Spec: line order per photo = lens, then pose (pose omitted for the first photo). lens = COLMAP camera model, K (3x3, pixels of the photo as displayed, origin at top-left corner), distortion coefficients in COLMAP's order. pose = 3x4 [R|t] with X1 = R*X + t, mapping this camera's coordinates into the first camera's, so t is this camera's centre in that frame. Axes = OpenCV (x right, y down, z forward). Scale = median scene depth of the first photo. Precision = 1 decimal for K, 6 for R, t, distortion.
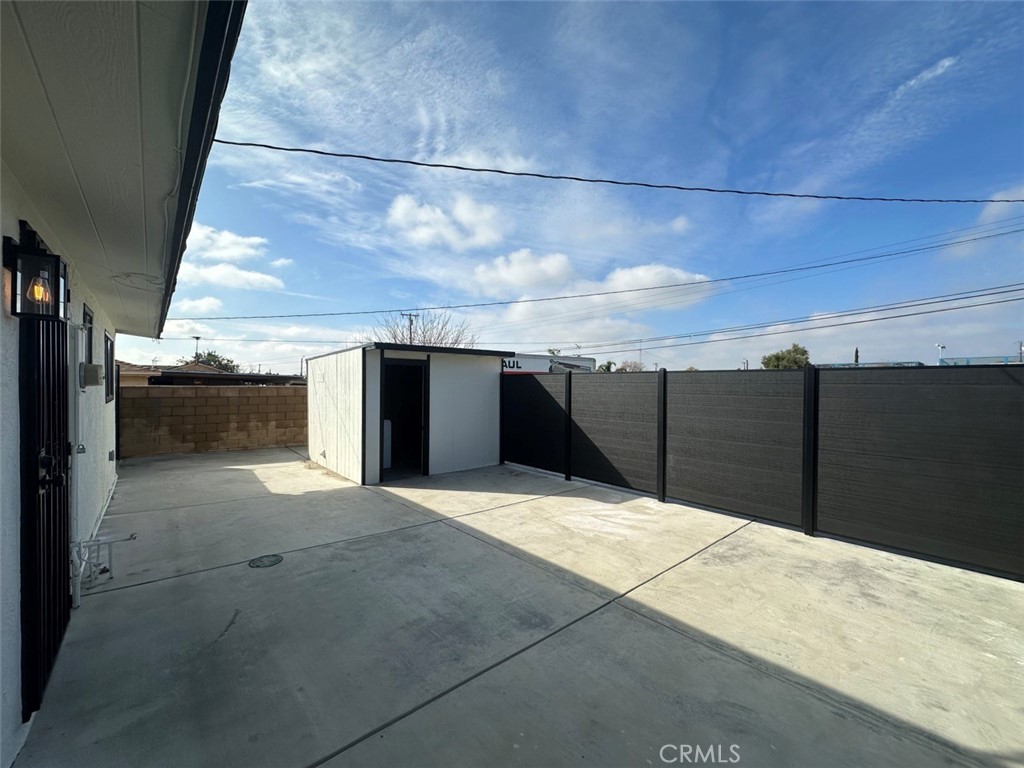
lens RADIAL K [[407.5, 0, 510.1], [0, 407.5, 383.3], [0, 0, 1]] dist [-0.004654, 0.000475]
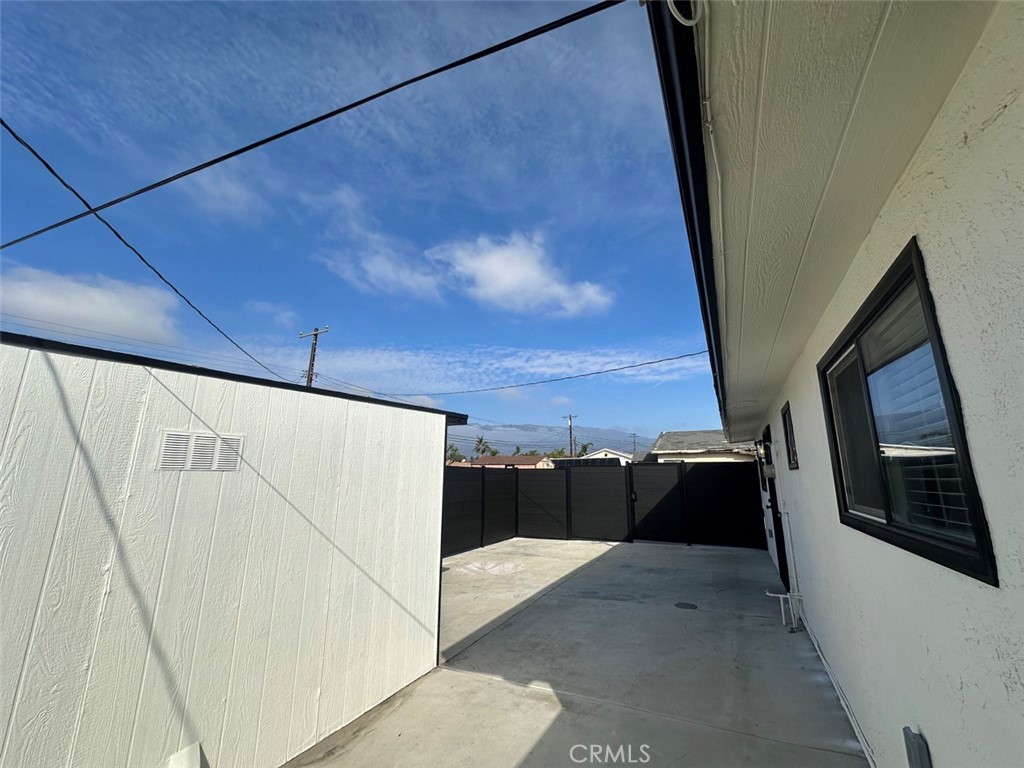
lens RADIAL K [[407.5, 0, 510.1], [0, 407.5, 383.3], [0, 0, 1]] dist [-0.004654, 0.000475]
pose [[-0.347055, 0.198245, 0.916653, -1.210017], [-0.004498, 0.977040, -0.213008, -0.007127], [-0.937834, -0.078049, -0.338195, 1.392580]]
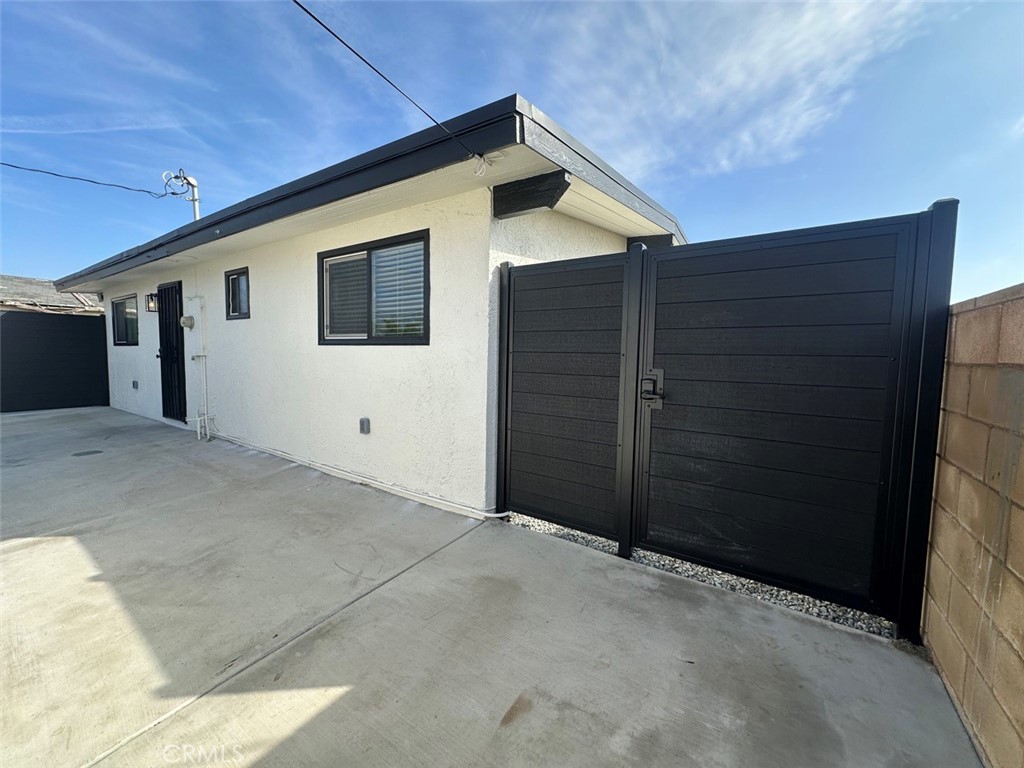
lens RADIAL K [[407.5, 0, 510.1], [0, 407.5, 383.3], [0, 0, 1]] dist [-0.004654, 0.000475]
pose [[-0.967425, -0.002575, -0.253144, -1.069758], [-0.022587, 0.996838, 0.076178, 0.047796], [0.252147, 0.079415, -0.964425, 1.742966]]
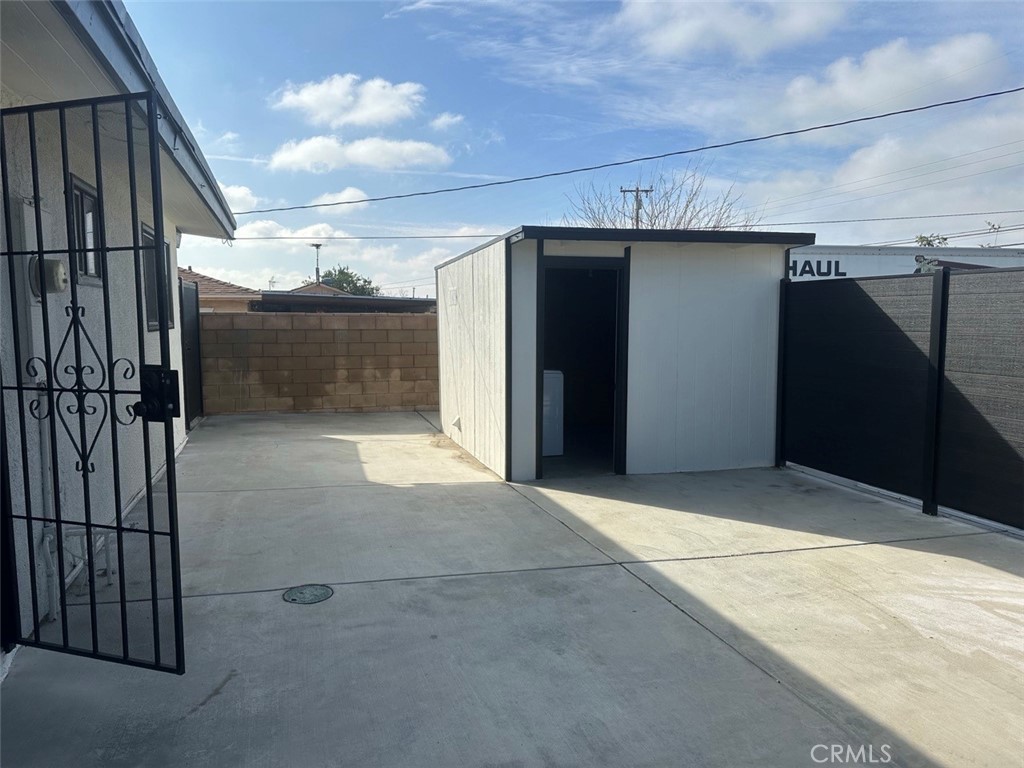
lens RADIAL K [[711.1, 0, 504.8], [0, 711.1, 377.9], [0, 0, 1]] dist [0.087354, -0.101919]
pose [[0.908862, 0.030684, -0.415967, 0.057891], [0.005978, 0.996230, 0.086547, 0.022877], [0.417054, -0.081146, 0.905252, 0.128505]]
